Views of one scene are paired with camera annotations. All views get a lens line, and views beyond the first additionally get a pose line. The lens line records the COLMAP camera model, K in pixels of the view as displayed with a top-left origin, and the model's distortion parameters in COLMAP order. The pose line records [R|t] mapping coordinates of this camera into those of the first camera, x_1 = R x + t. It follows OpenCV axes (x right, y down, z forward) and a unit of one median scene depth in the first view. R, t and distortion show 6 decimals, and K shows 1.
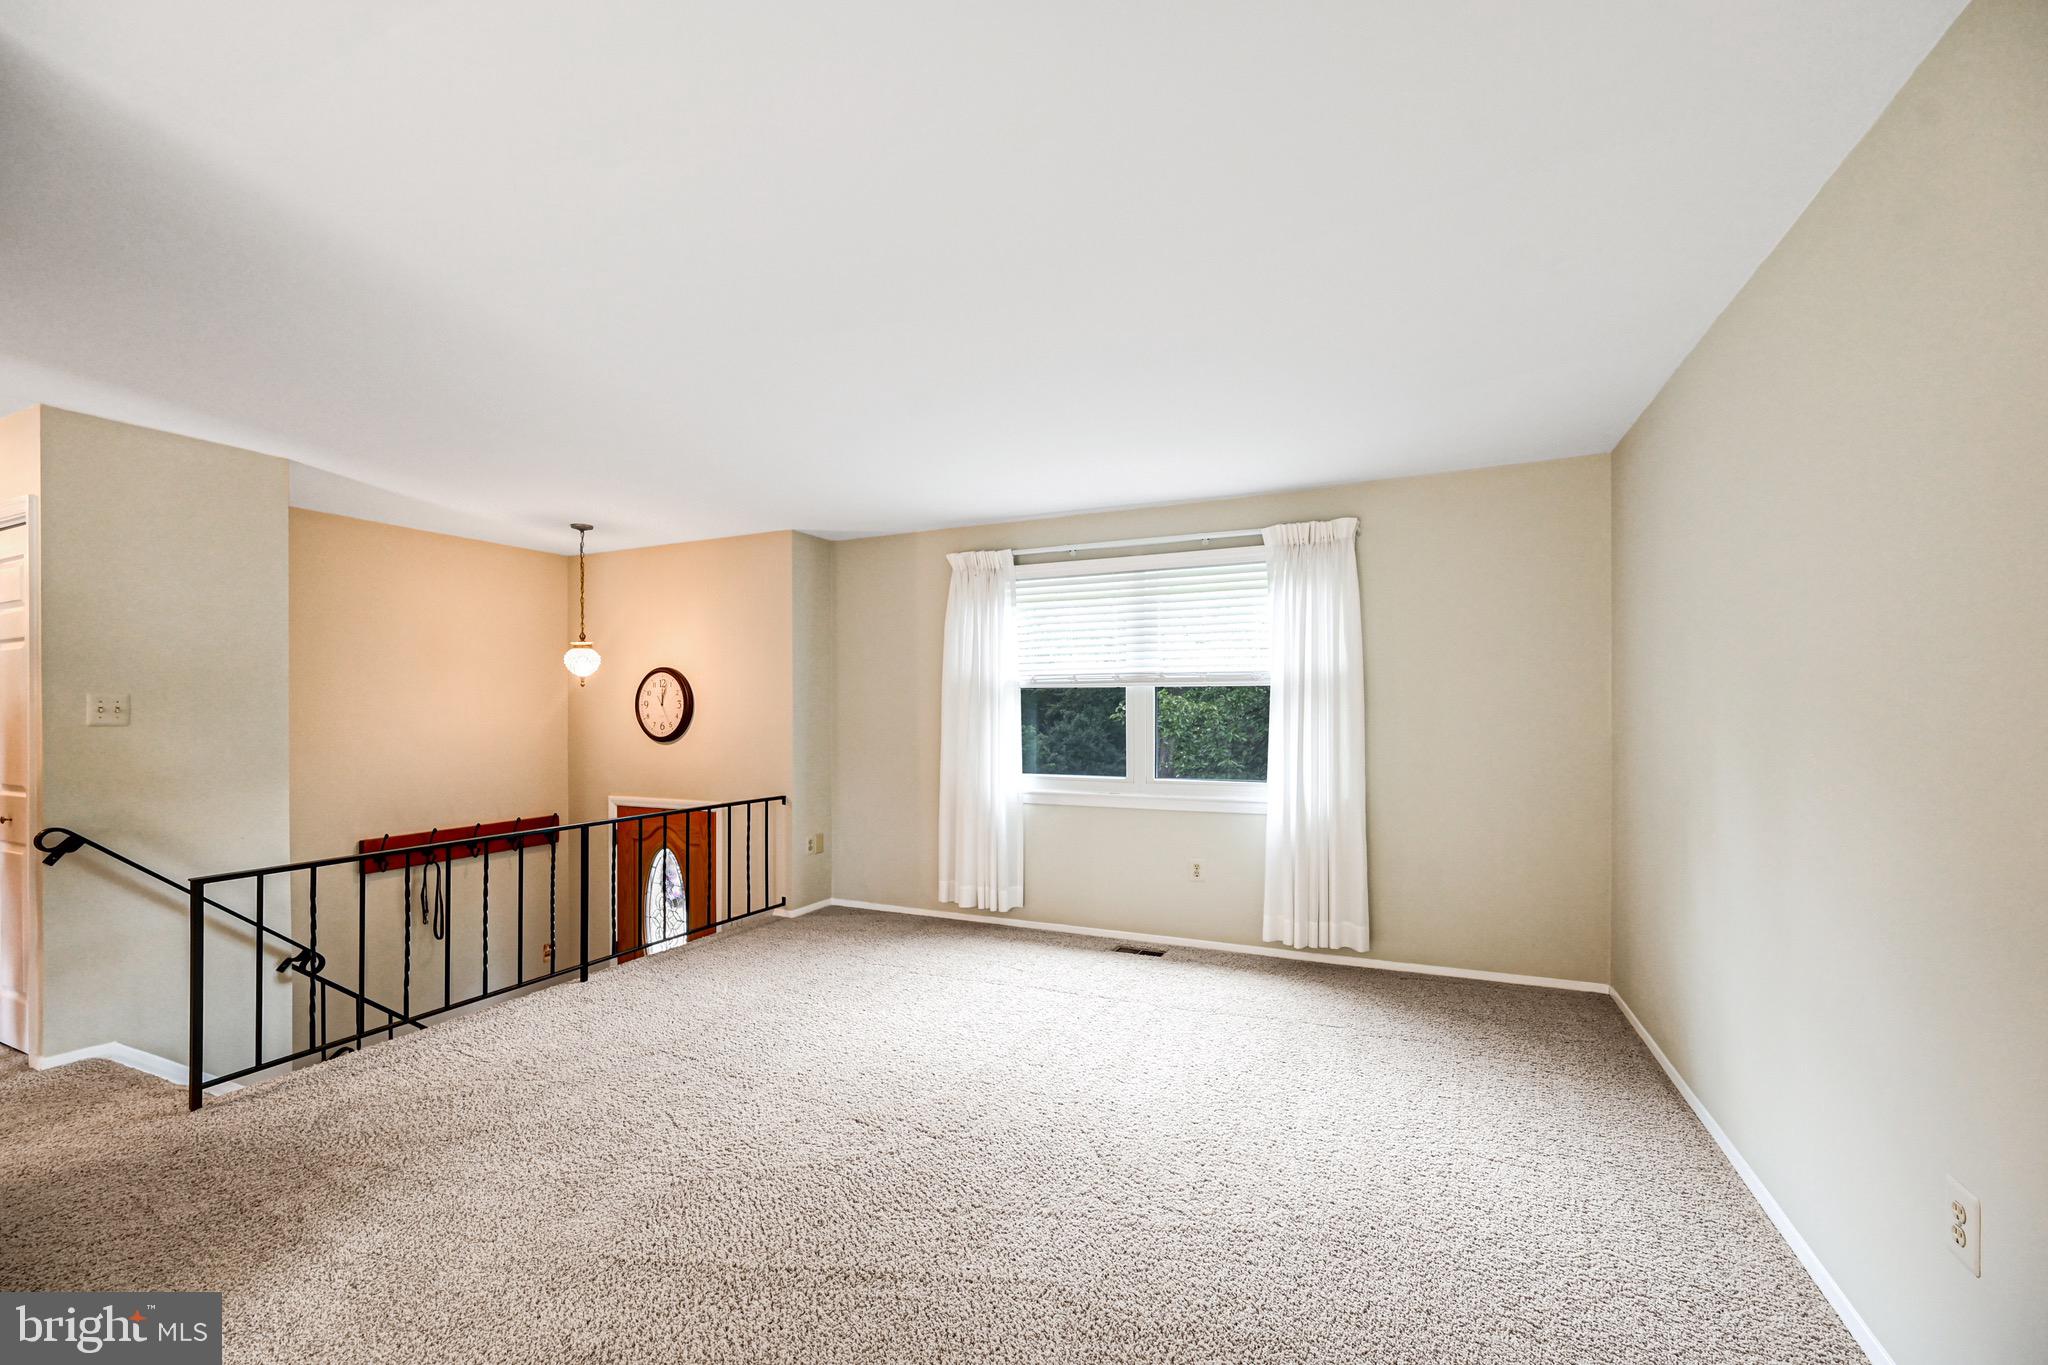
lens RADIAL K [[826.8, 0, 1037.0], [0, 826.8, 710.4], [0, 0, 1]] dist [0.001307, 0.000520]
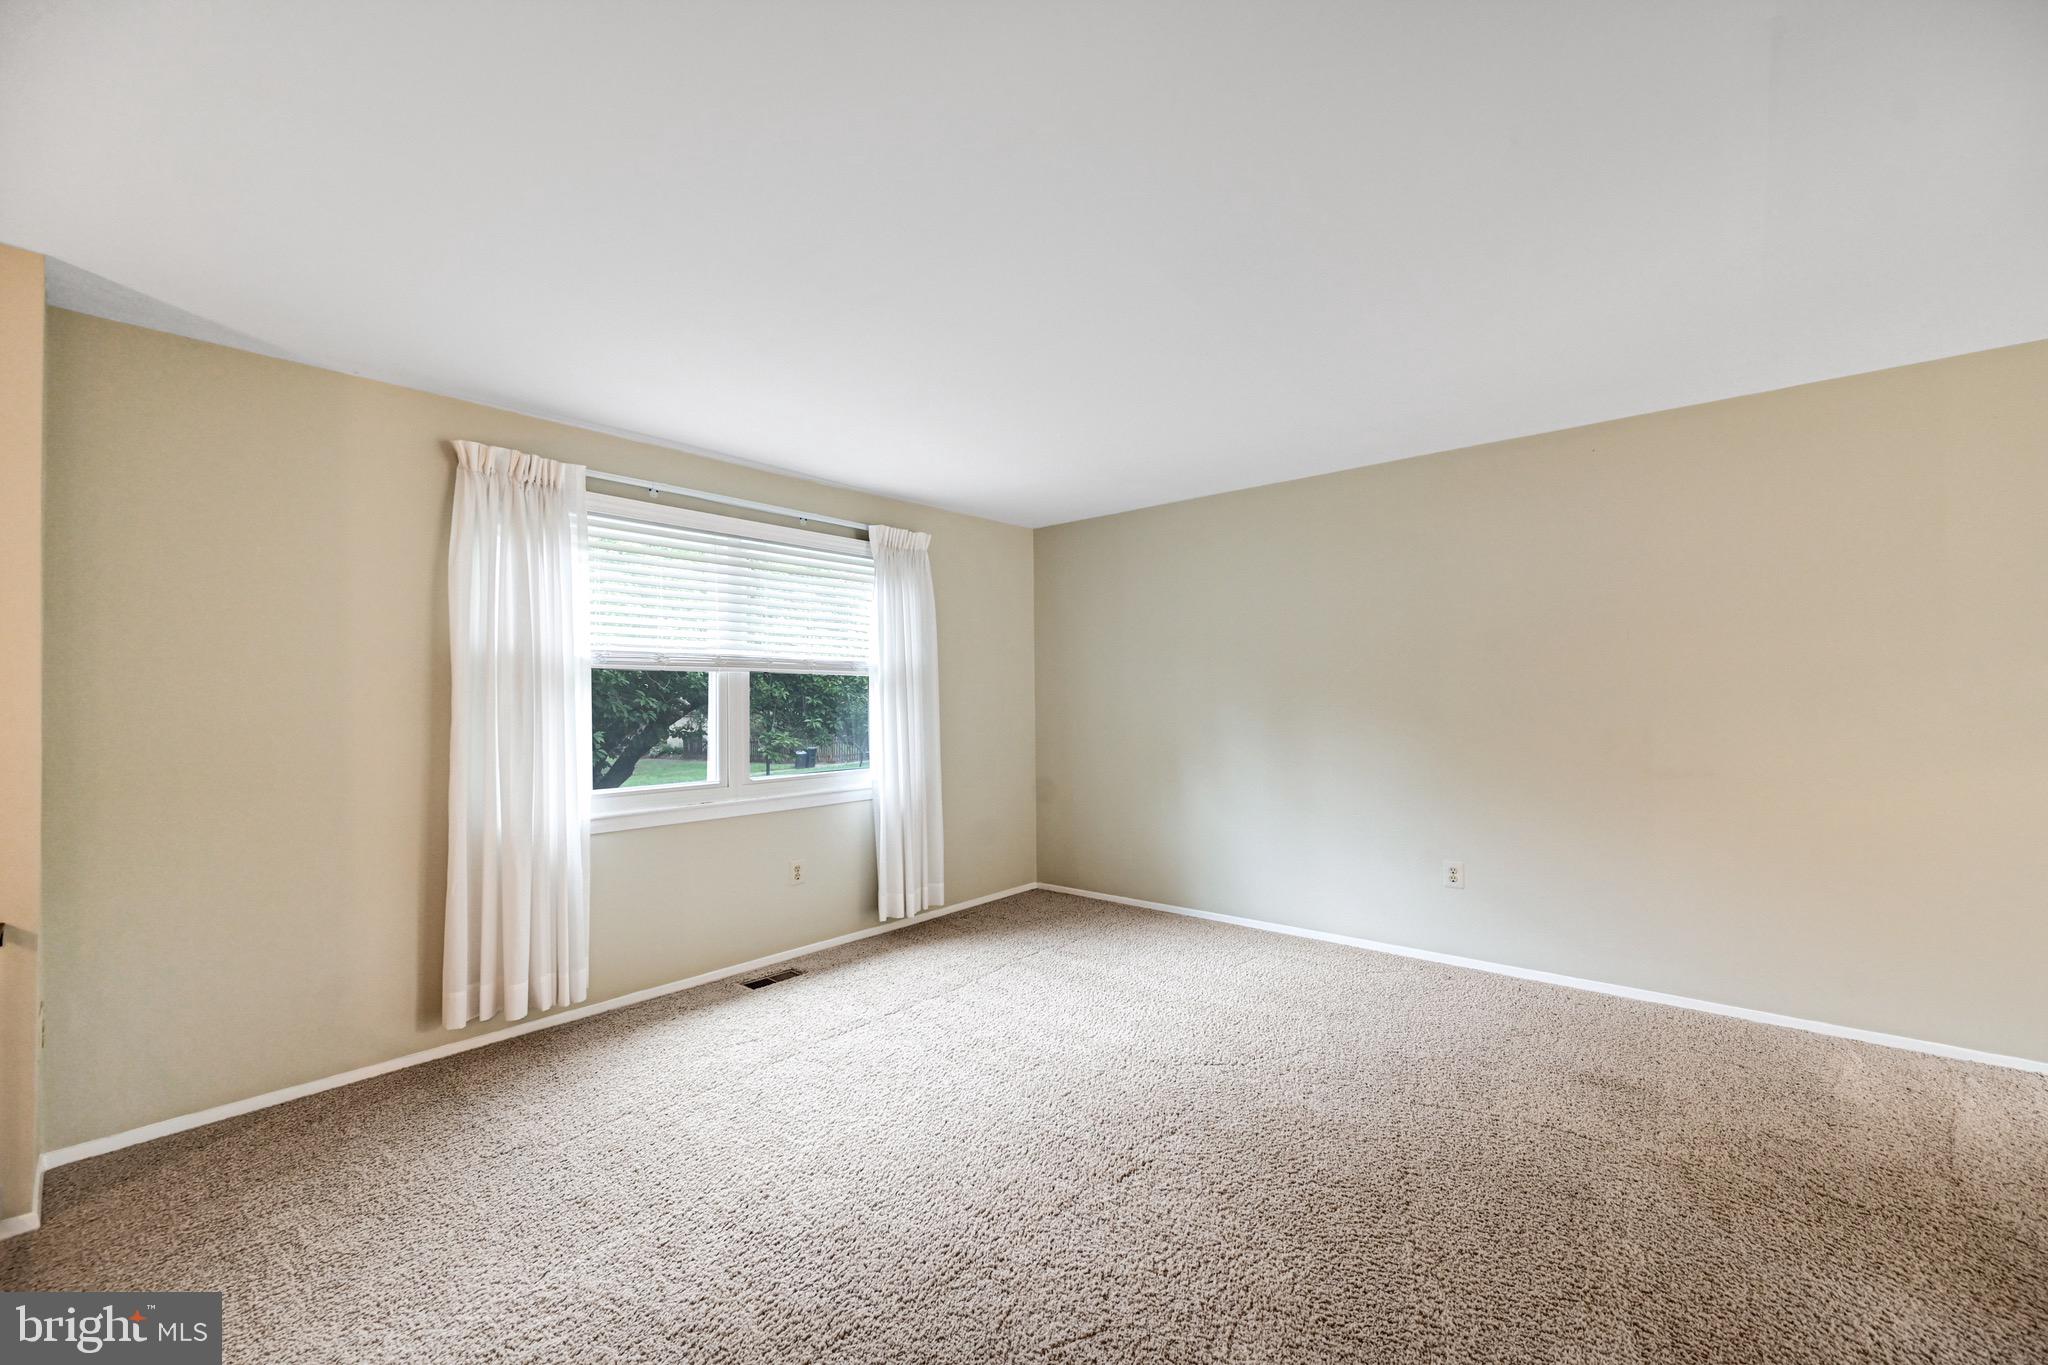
lens RADIAL K [[826.8, 0, 1036.0], [0, 826.8, 677.4], [0, 0, 1]] dist [0.001307, 0.000520]
pose [[0.270703, 0.022354, 0.962403, -0.589754], [0.002914, 0.999707, -0.024041, -0.002060], [-0.962658, 0.009313, 0.270559, 0.457640]]
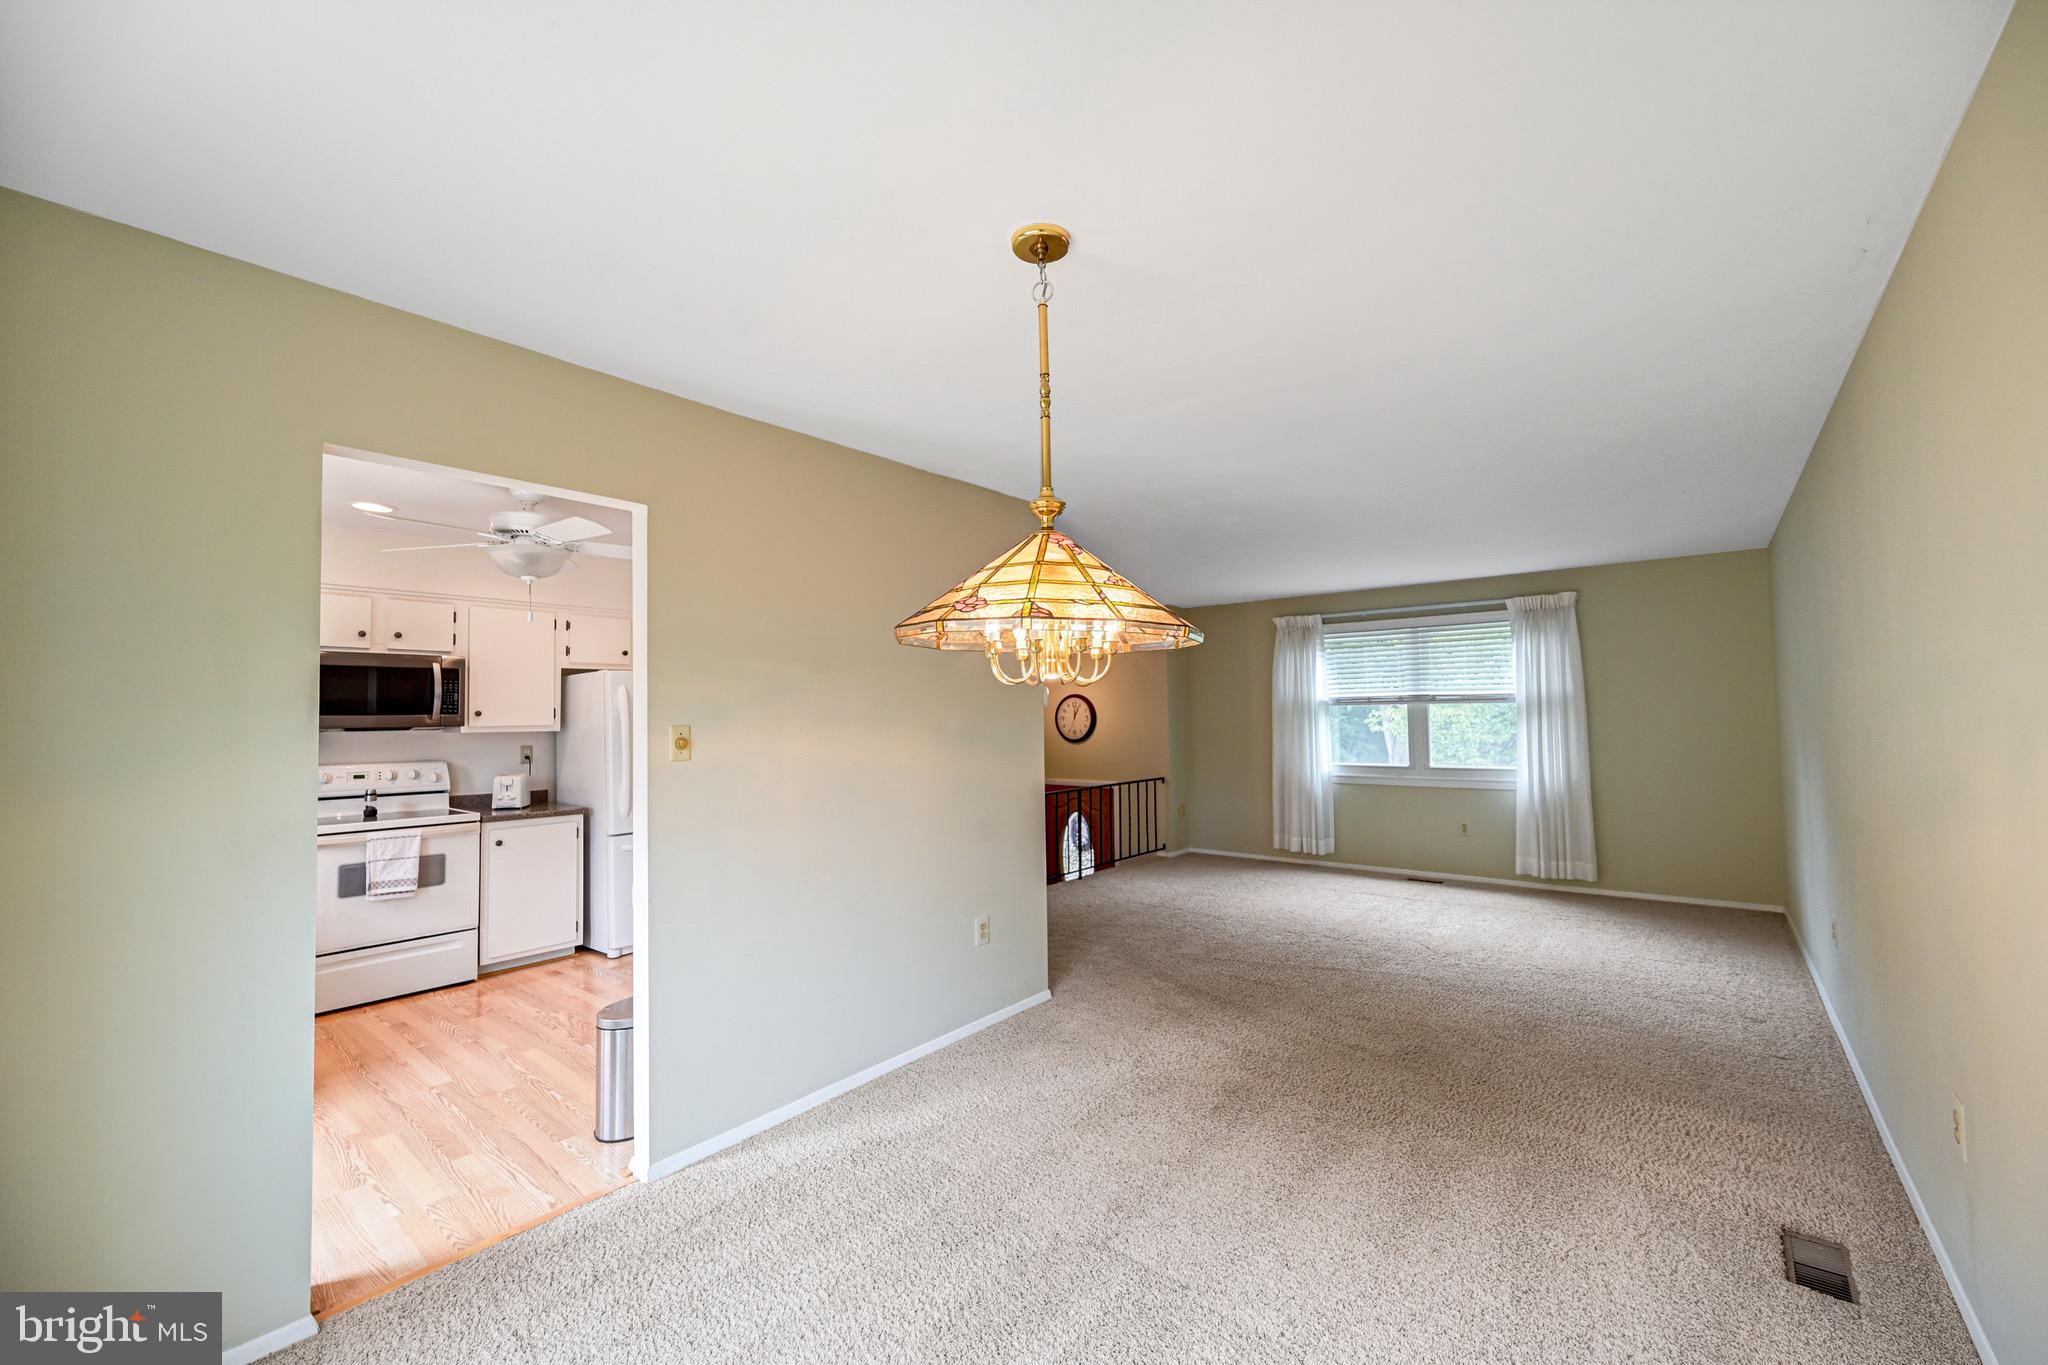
lens RADIAL K [[826.8, 0, 1019.5], [0, 826.8, 680.4], [0, 0, 1]] dist [0.001307, 0.000520]
pose [[0.964989, -0.021901, -0.261374, -0.170259], [0.011498, 0.999082, -0.041264, -0.017910], [0.262038, 0.036814, 0.964355, -0.603233]]
